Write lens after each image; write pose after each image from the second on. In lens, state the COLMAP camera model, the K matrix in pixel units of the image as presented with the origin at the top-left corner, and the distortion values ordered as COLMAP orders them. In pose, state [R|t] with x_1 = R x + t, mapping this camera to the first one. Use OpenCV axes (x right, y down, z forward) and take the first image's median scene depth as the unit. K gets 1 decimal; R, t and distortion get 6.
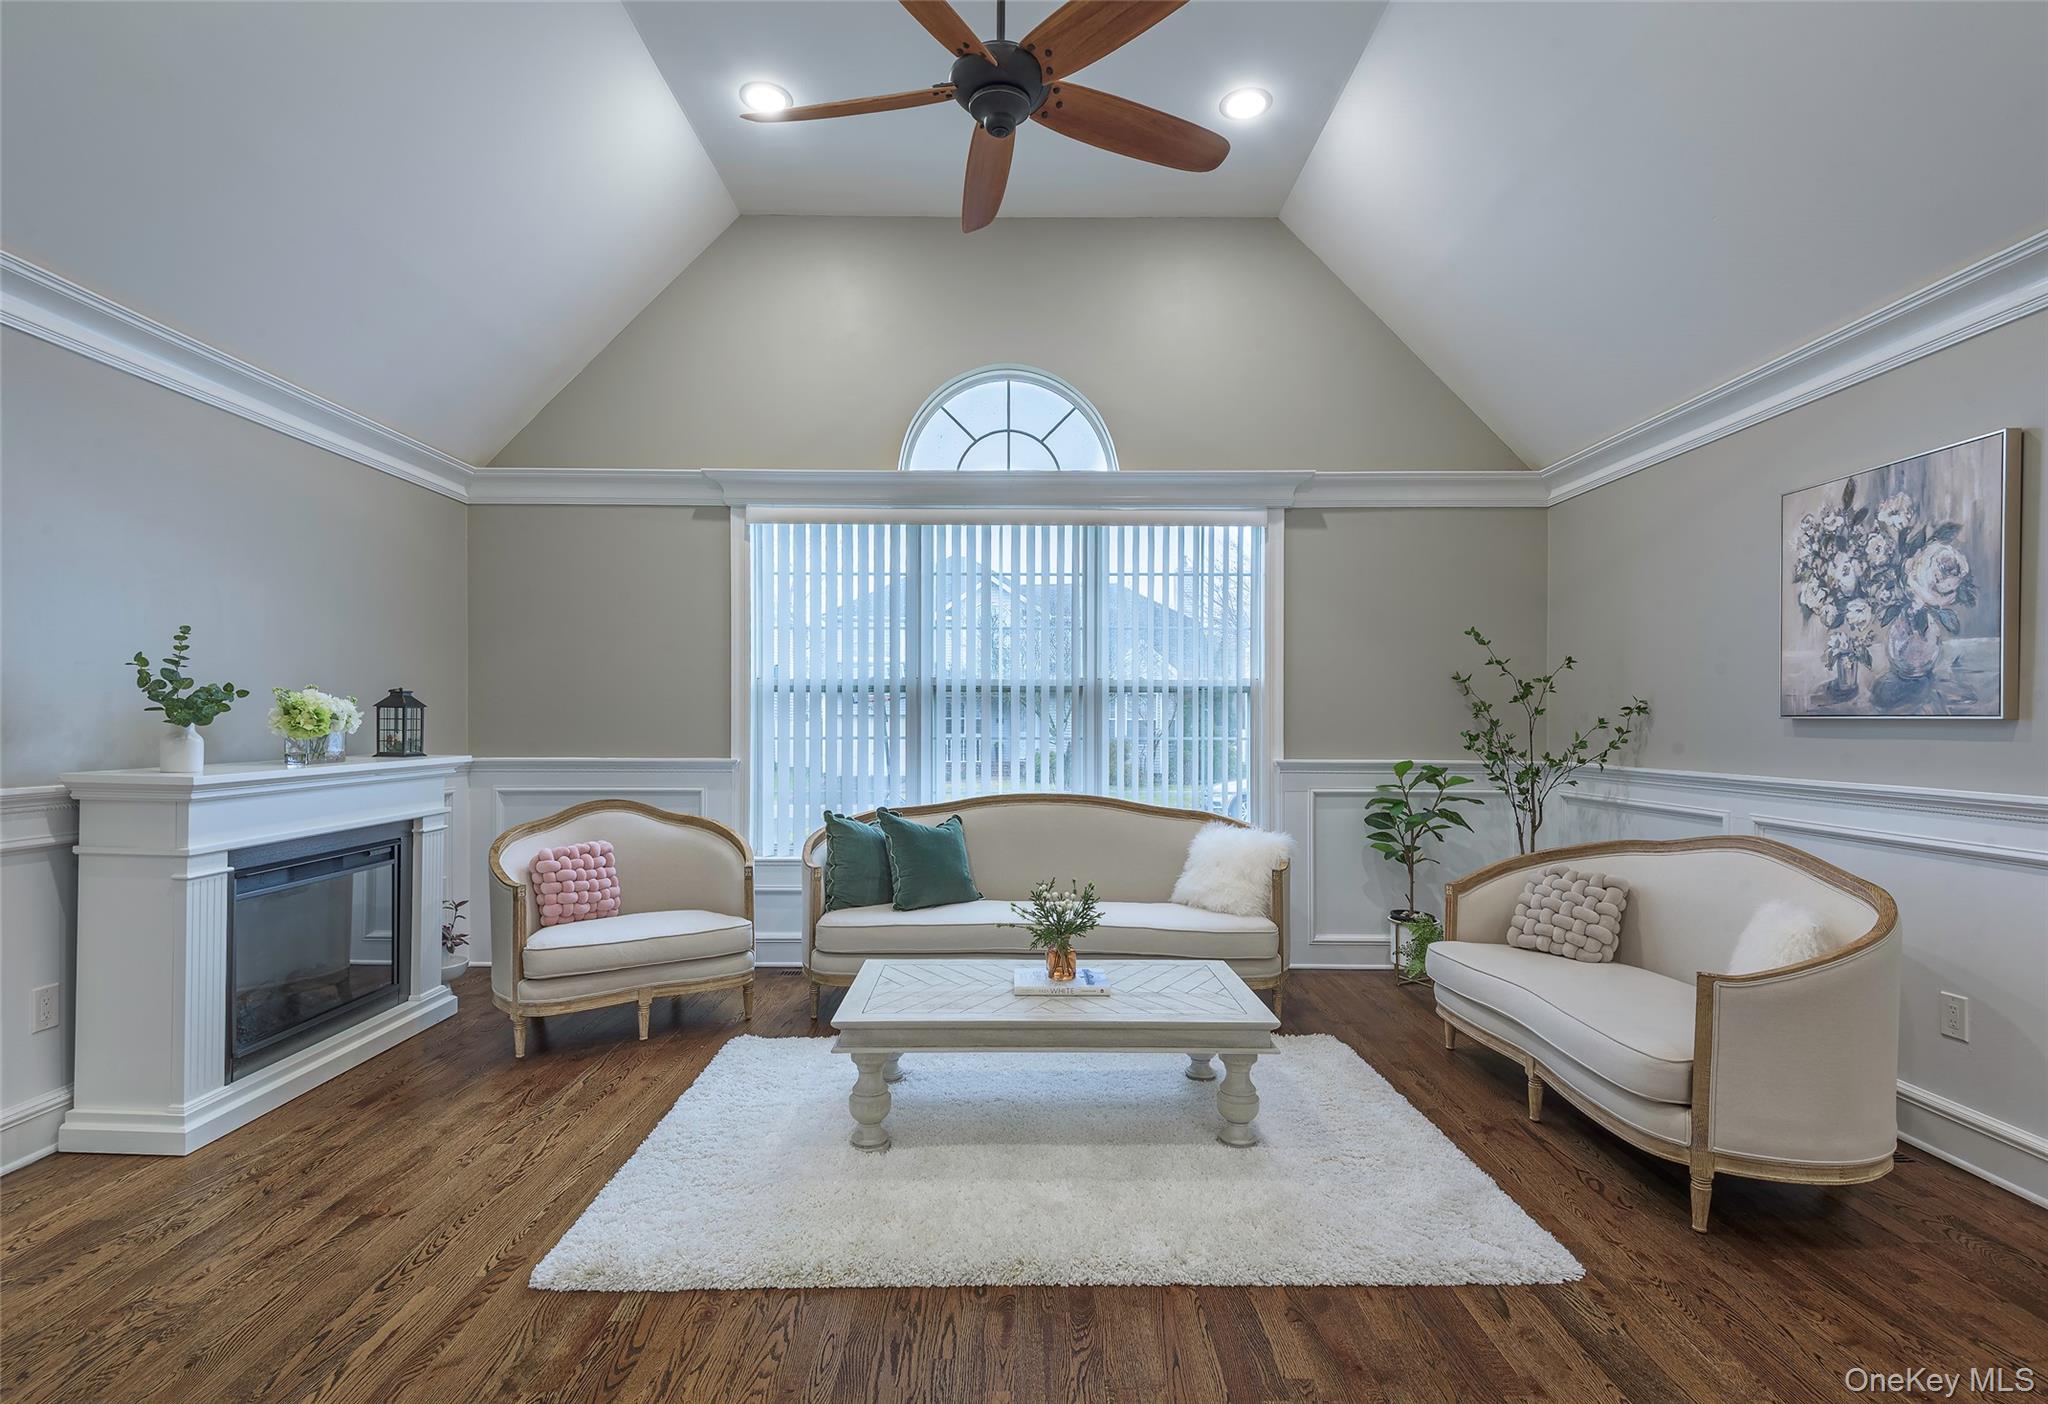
lens RADIAL K [[995.7, 0, 1035.5], [0, 995.7, 726.1], [0, 0, 1]] dist [0.023495, -0.014761]
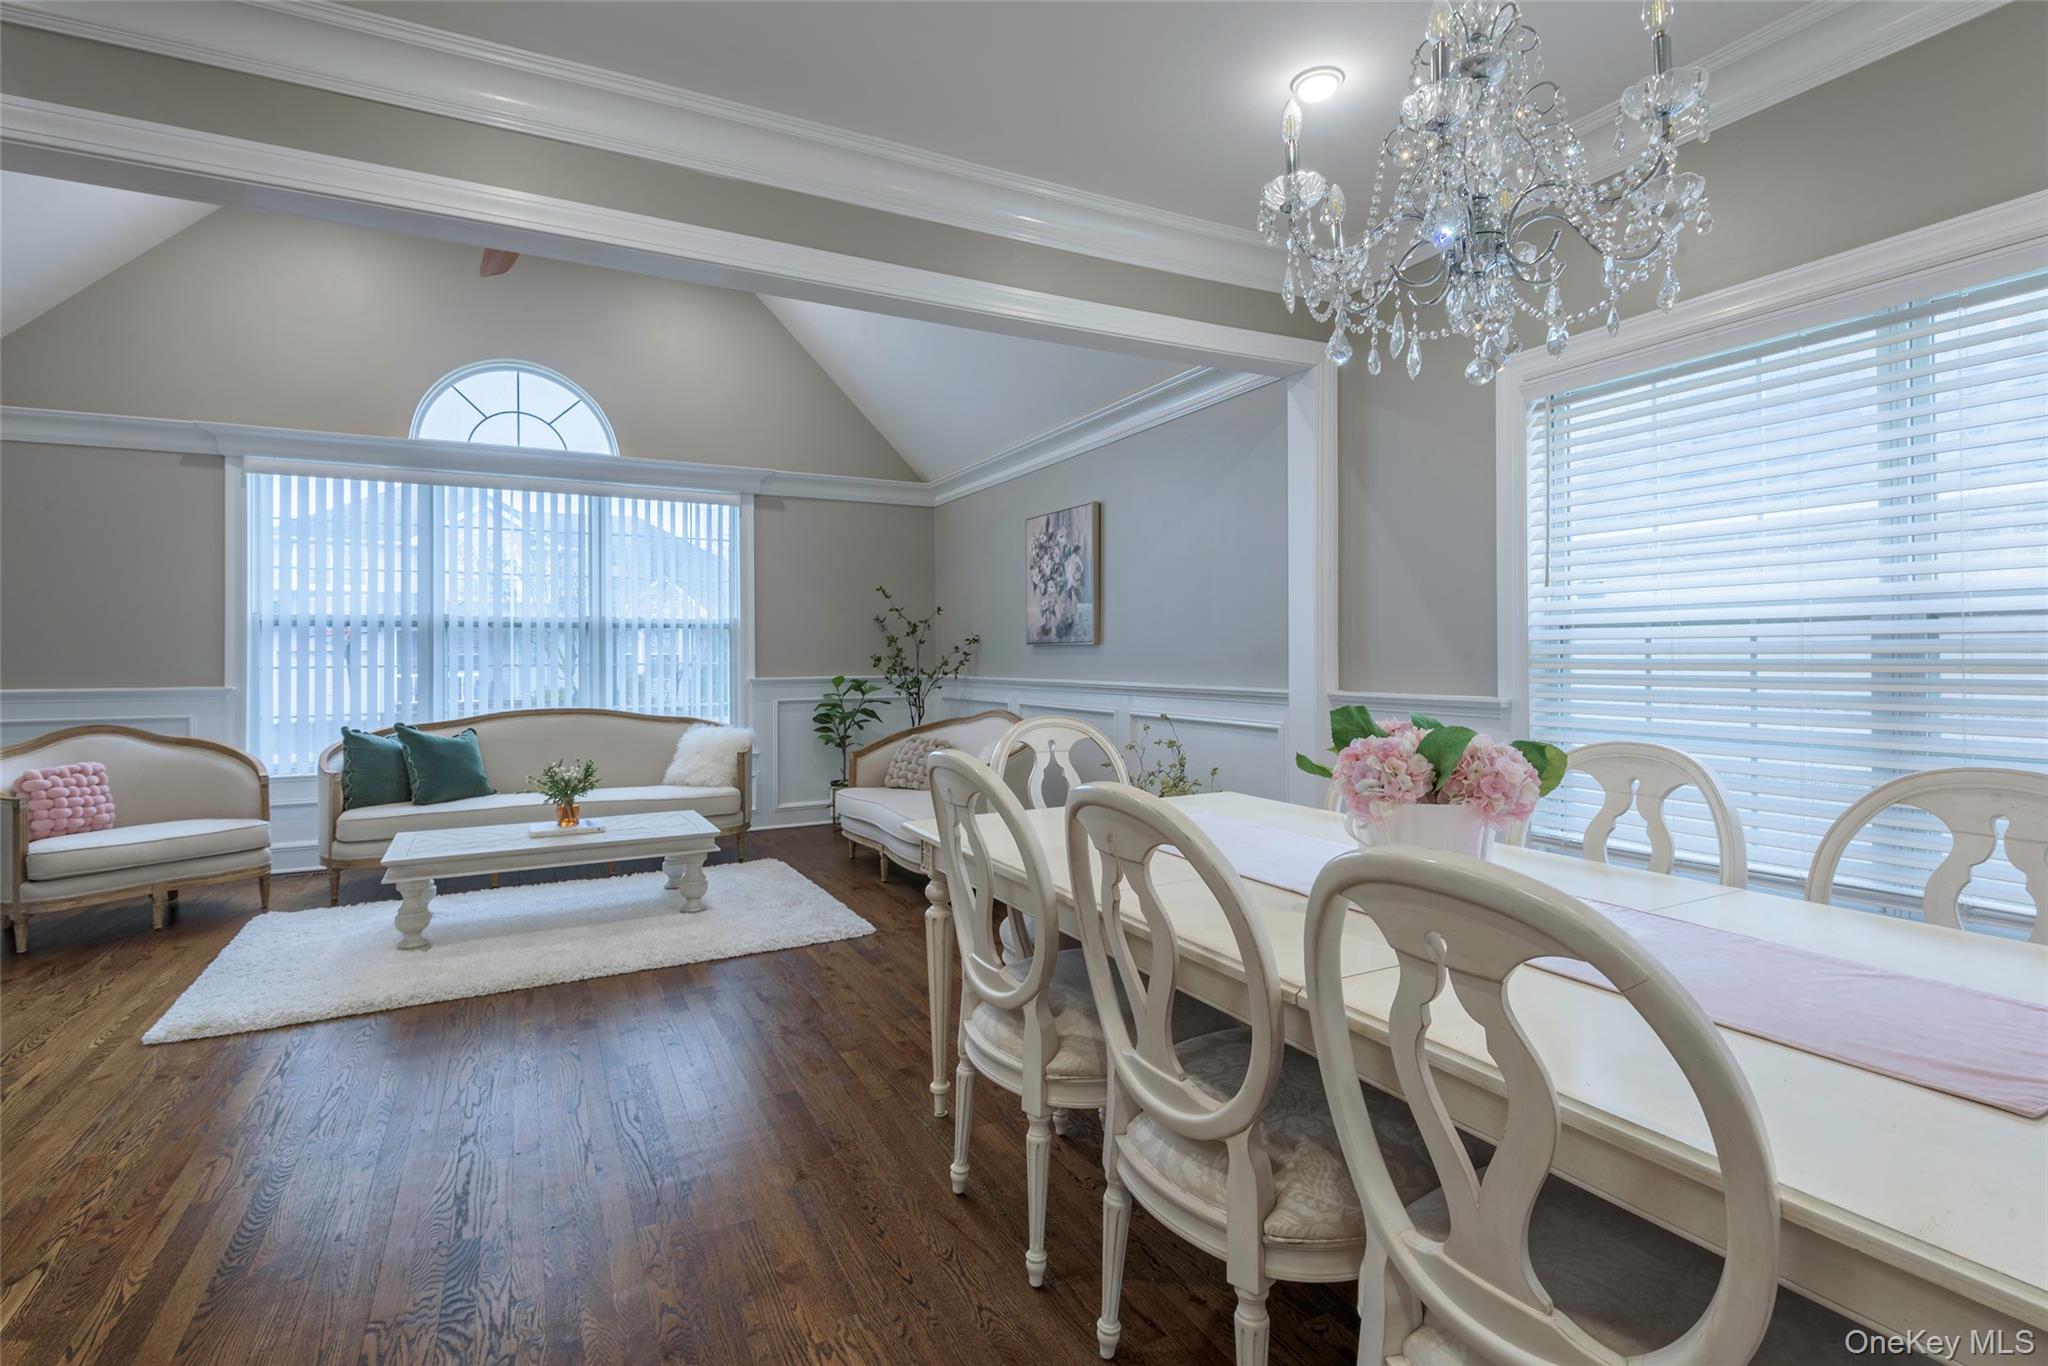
lens RADIAL K [[972.1, 0, 1080.9], [0, 972.1, 650.7], [0, 0, 1]] dist [0.025087, -0.015650]
pose [[0.876804, -0.005938, 0.480811, -0.002378], [0.011149, 0.999906, -0.007984, 0.015001], [-0.480719, 0.012361, 0.876788, -0.485760]]
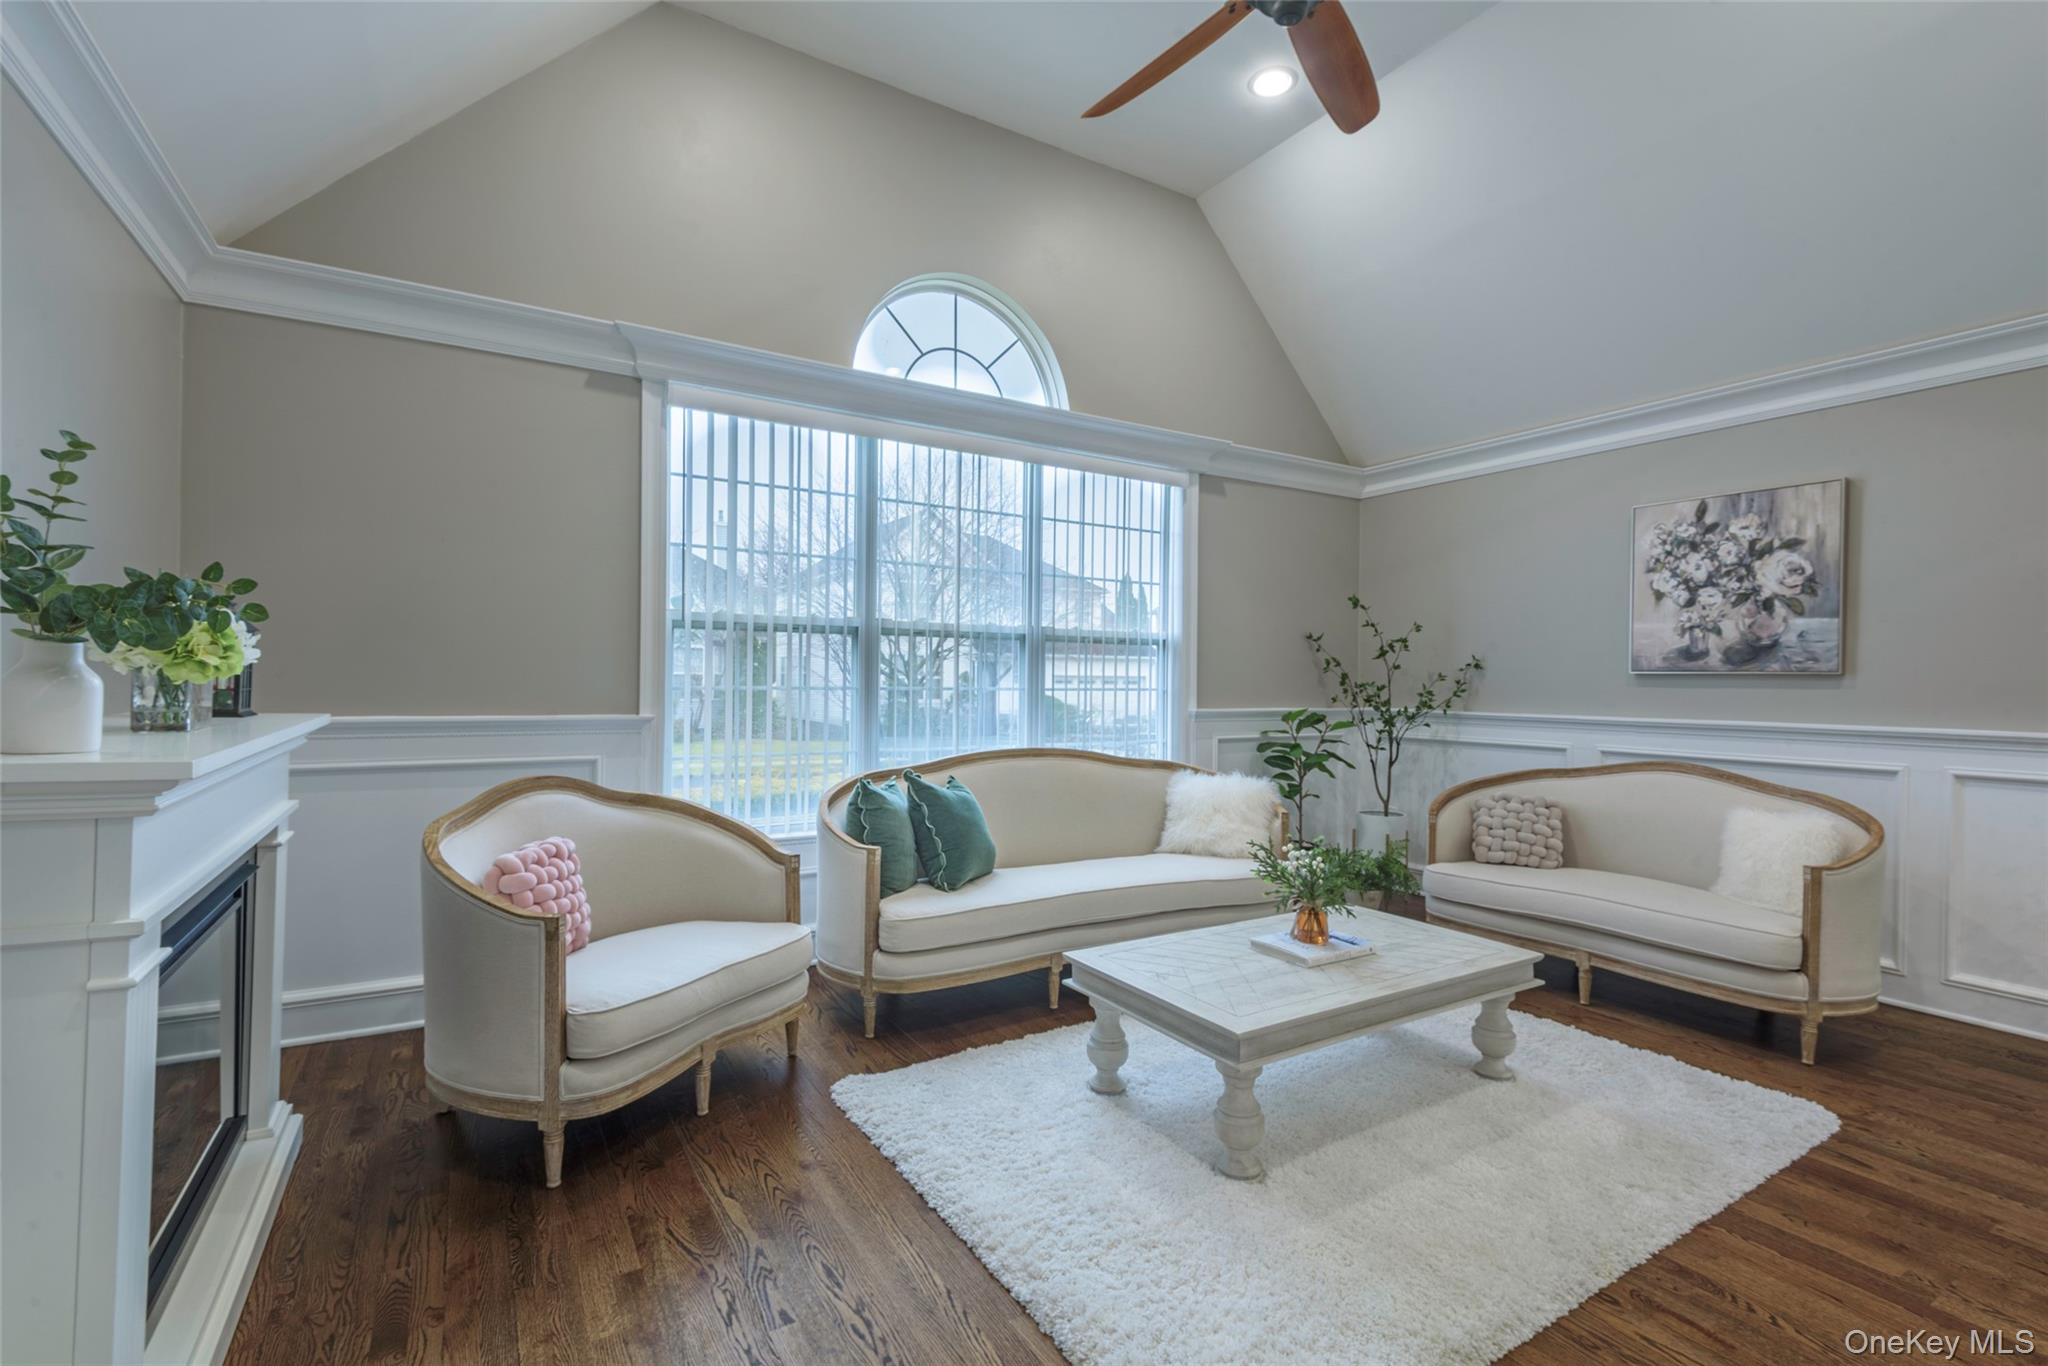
lens RADIAL K [[923.5, 0, 1024.0], [0, 923.5, 683.0], [0, 0, 1]] dist [0.024142, -0.019480]
pose [[0.853574, 0.004982, 0.520947, -0.524878], [-0.005495, 0.999985, -0.000559, 0.009136], [-0.520942, -0.002385, 0.853589, 0.314765]]
